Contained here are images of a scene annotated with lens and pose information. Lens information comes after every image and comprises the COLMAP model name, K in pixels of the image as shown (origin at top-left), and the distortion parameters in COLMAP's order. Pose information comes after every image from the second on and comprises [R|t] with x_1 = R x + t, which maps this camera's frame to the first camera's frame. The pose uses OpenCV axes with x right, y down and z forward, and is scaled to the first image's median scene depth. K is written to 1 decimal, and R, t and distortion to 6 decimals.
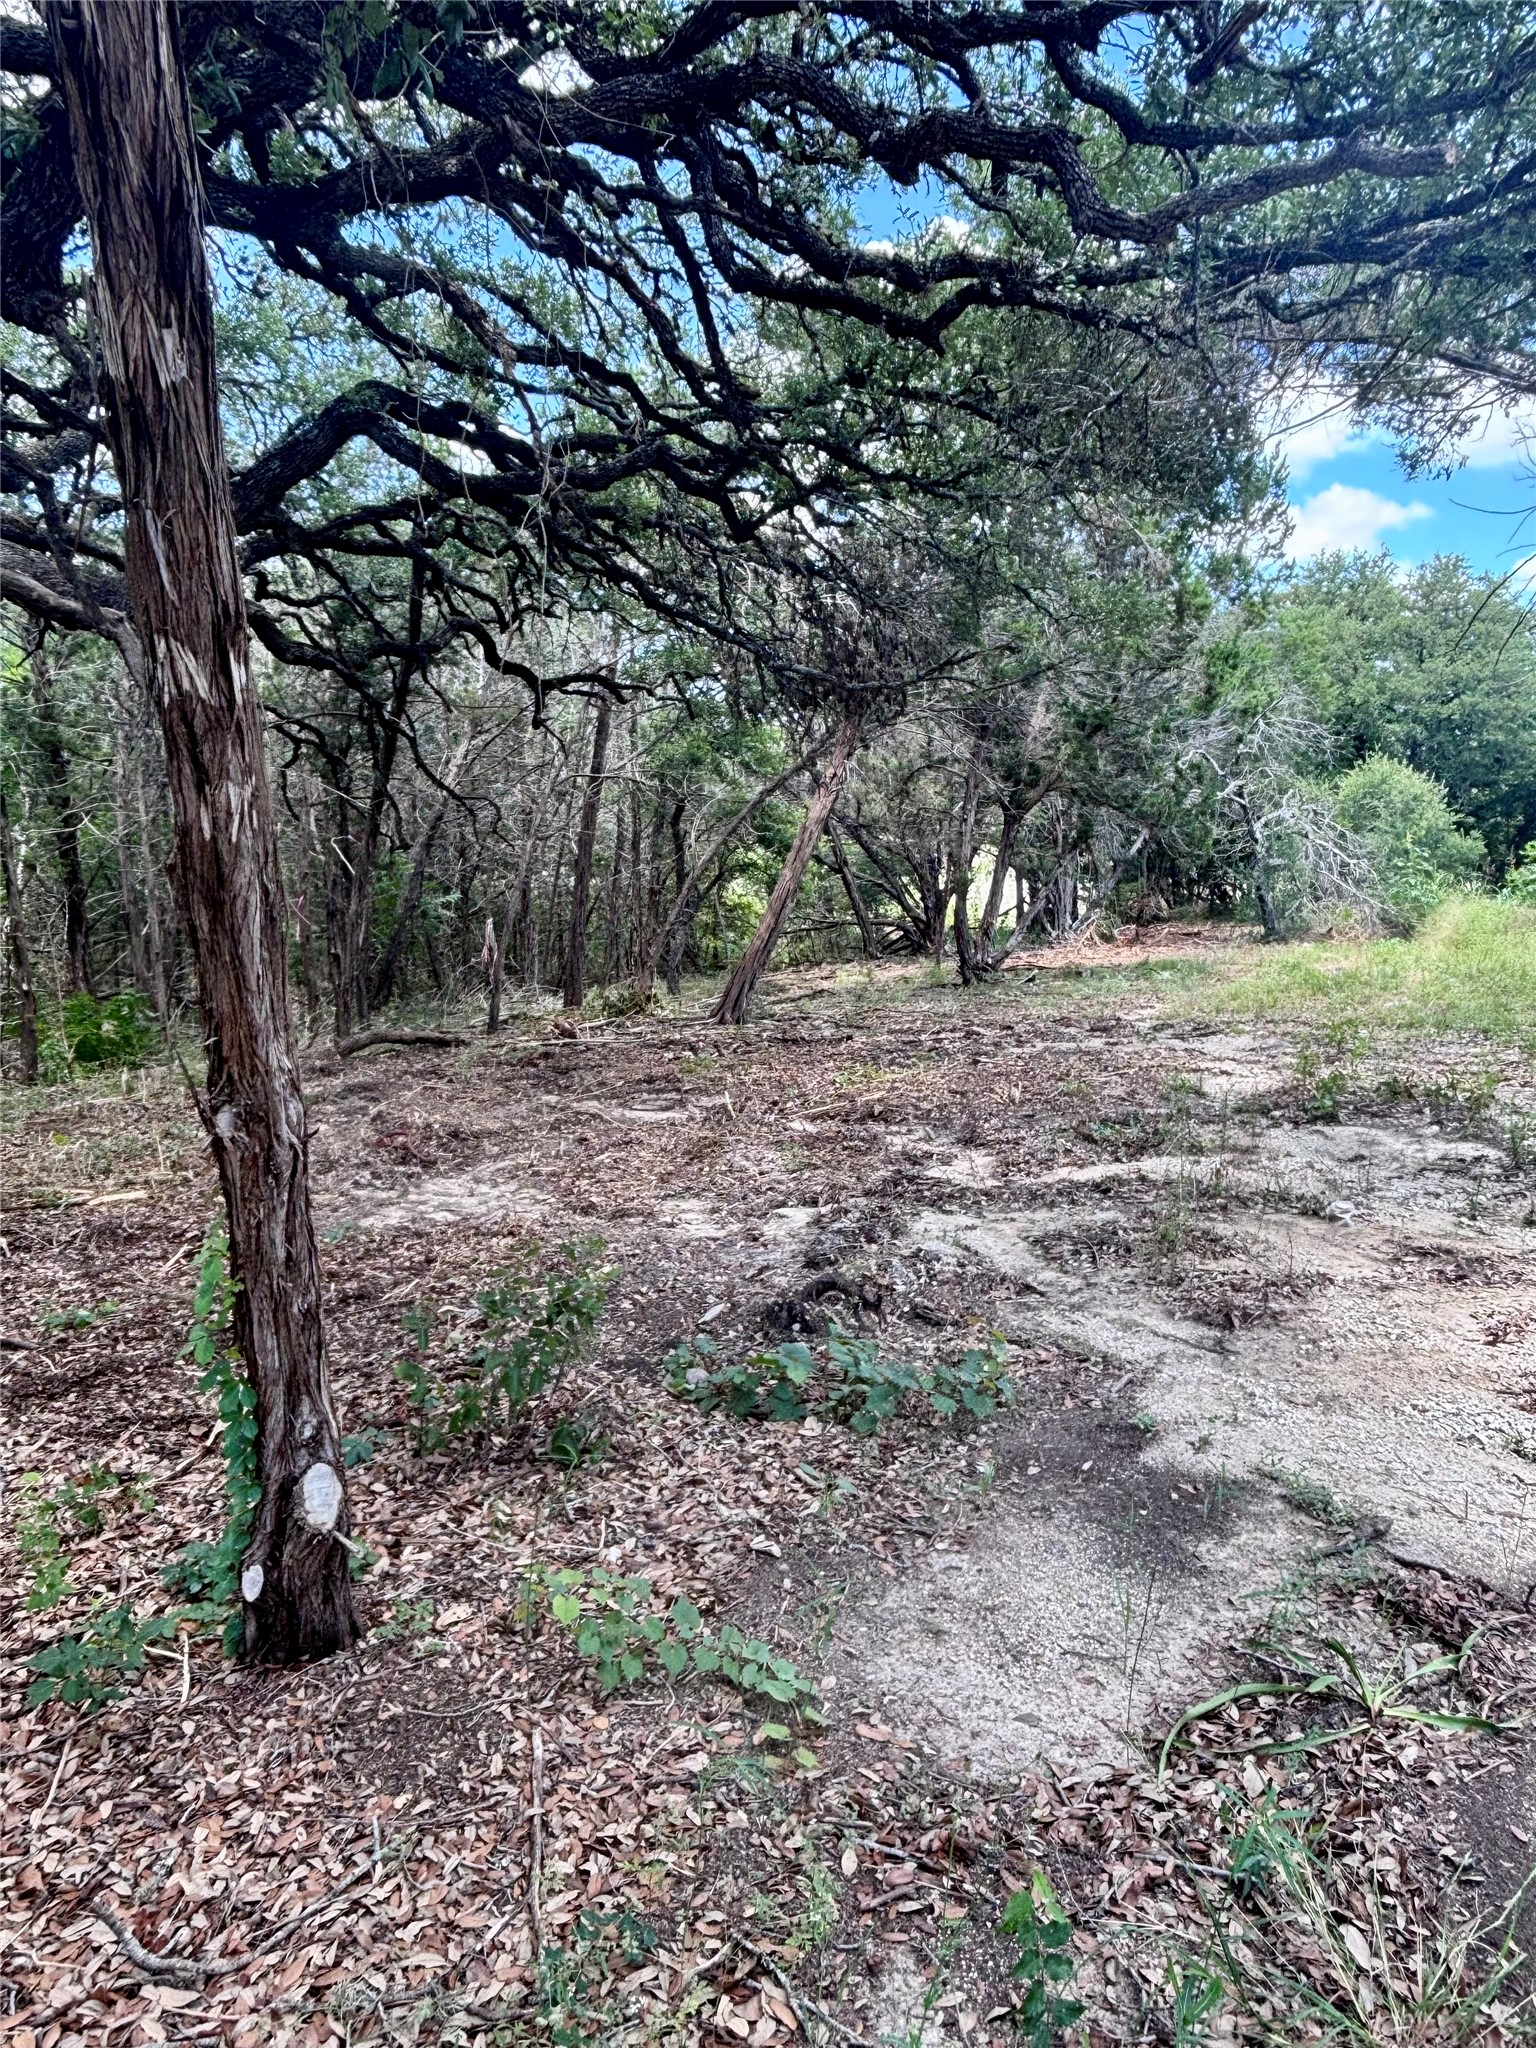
lens RADIAL K [[1403.2, 0, 759.6], [0, 1403.2, 1022.8], [0, 0, 1]] dist [0.003696, -0.000551]
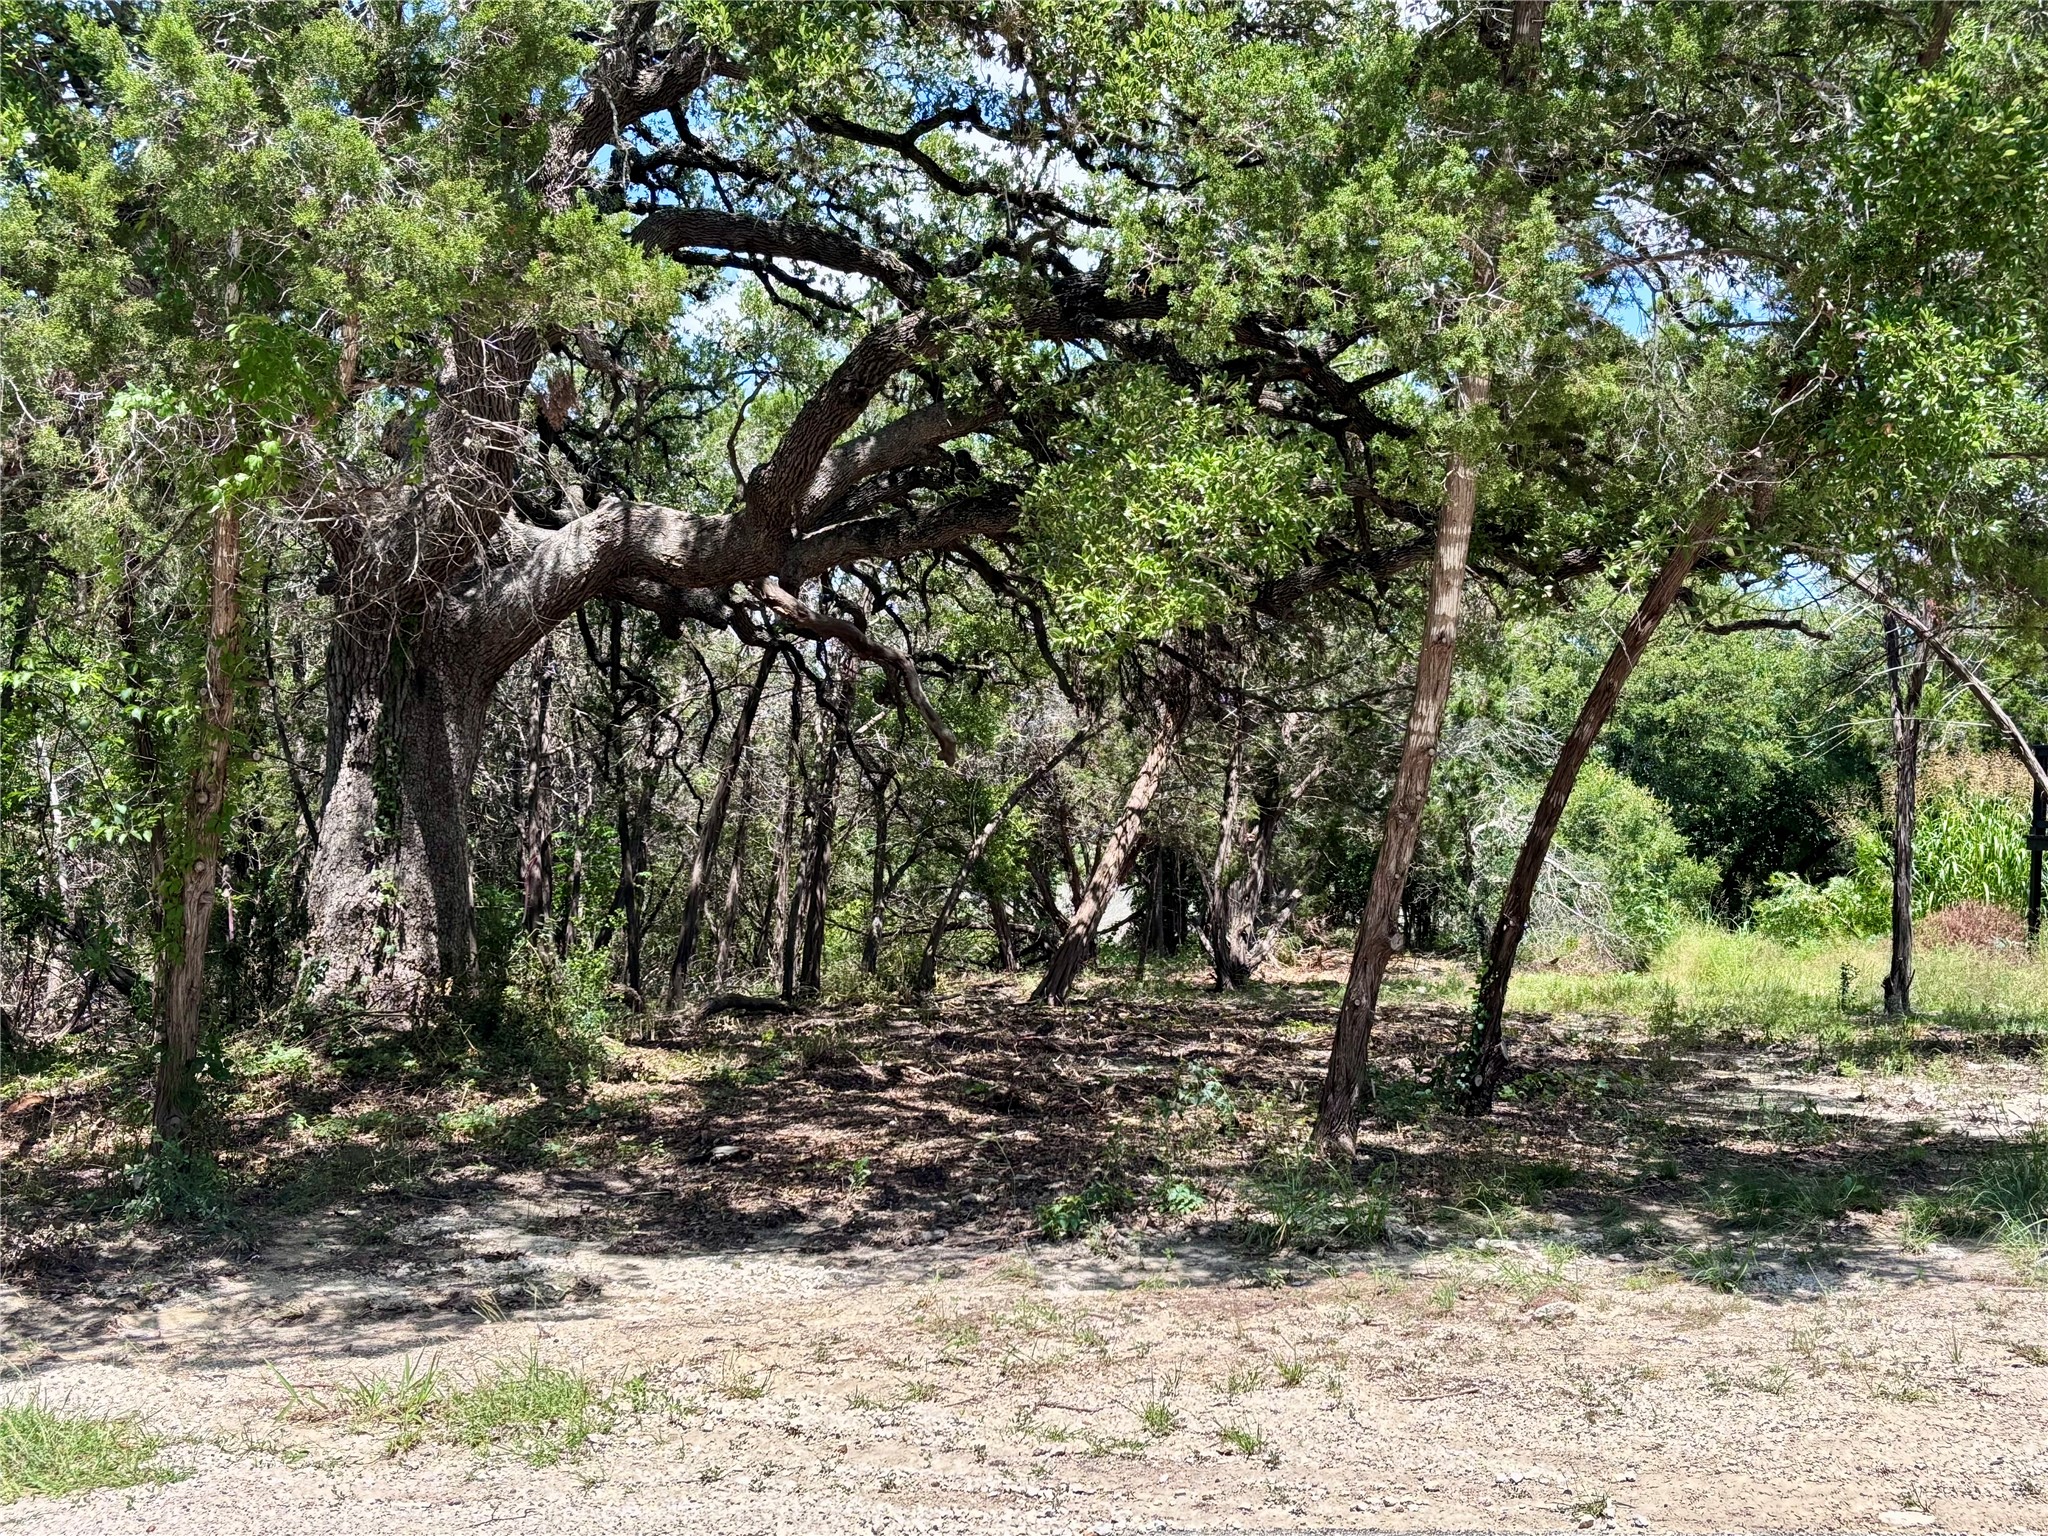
lens RADIAL K [[2333.4, 0, 1022.9], [0, 2333.4, 760.7], [0, 0, 1]] dist [0.031897, 0.000000]
pose [[0.976198, 0.066089, 0.206565, -0.223519], [-0.033400, 0.986890, -0.157903, 0.051221], [-0.214293, 0.147245, 0.965607, -0.345688]]
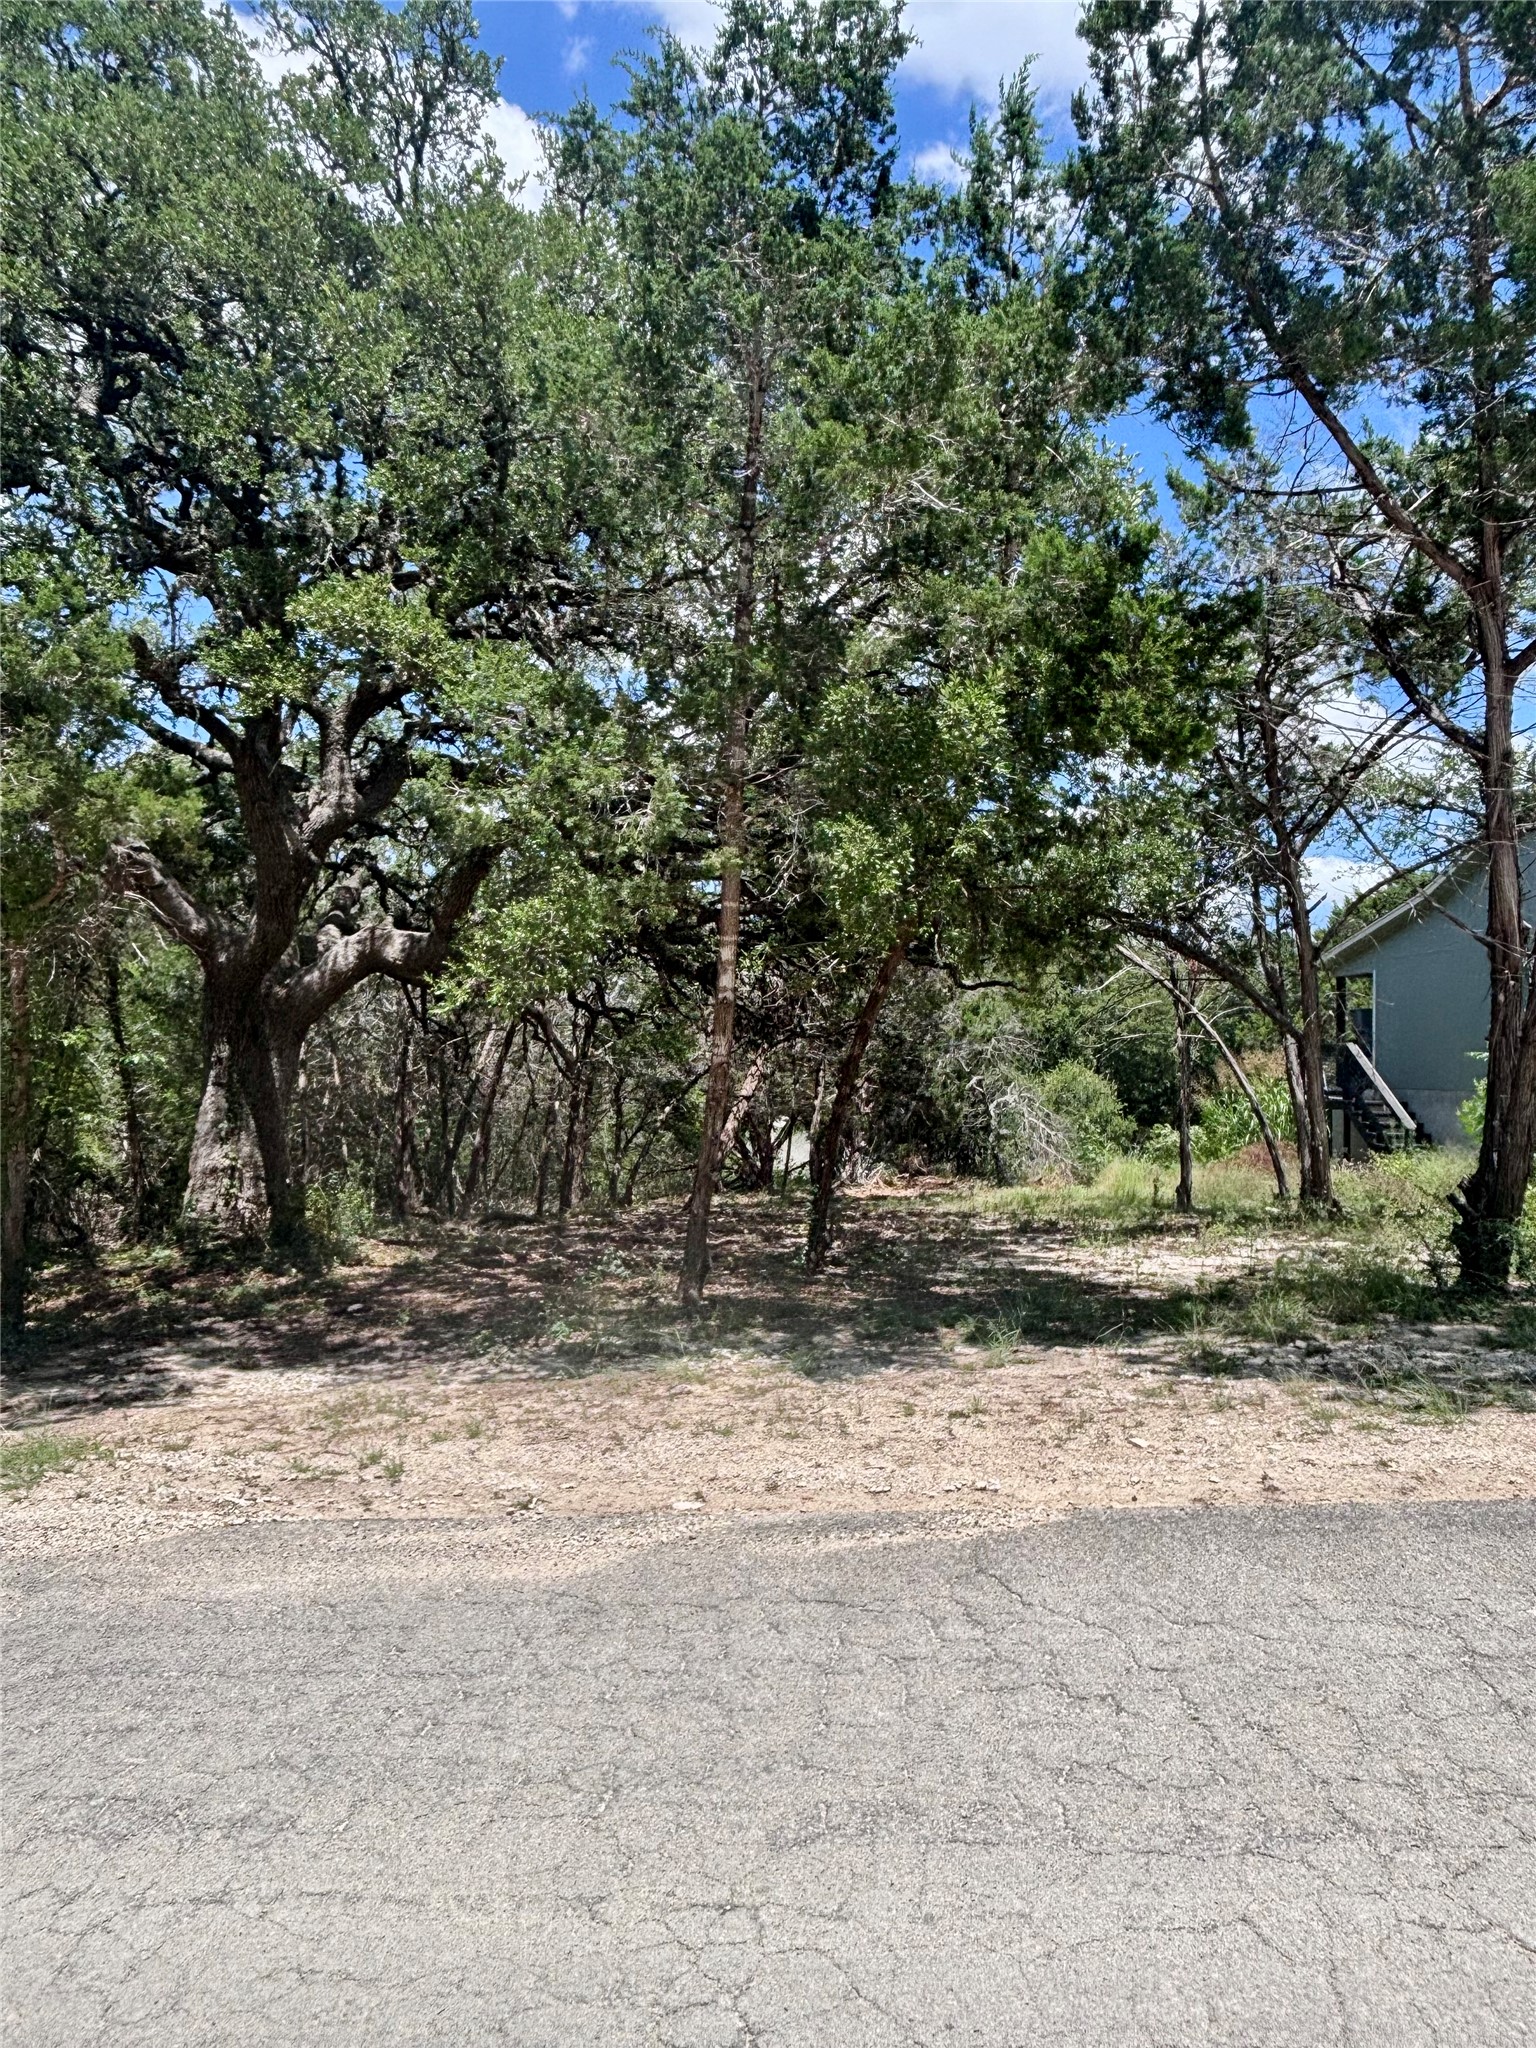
lens RADIAL K [[1403.2, 0, 772.8], [0, 1403.2, 1033.3], [0, 0, 1]] dist [0.003696, -0.000551]
pose [[0.982390, 0.046931, 0.180851, -0.134939], [-0.014028, 0.983735, -0.179079, 0.048493], [-0.186314, 0.173388, 0.967070, -0.378270]]
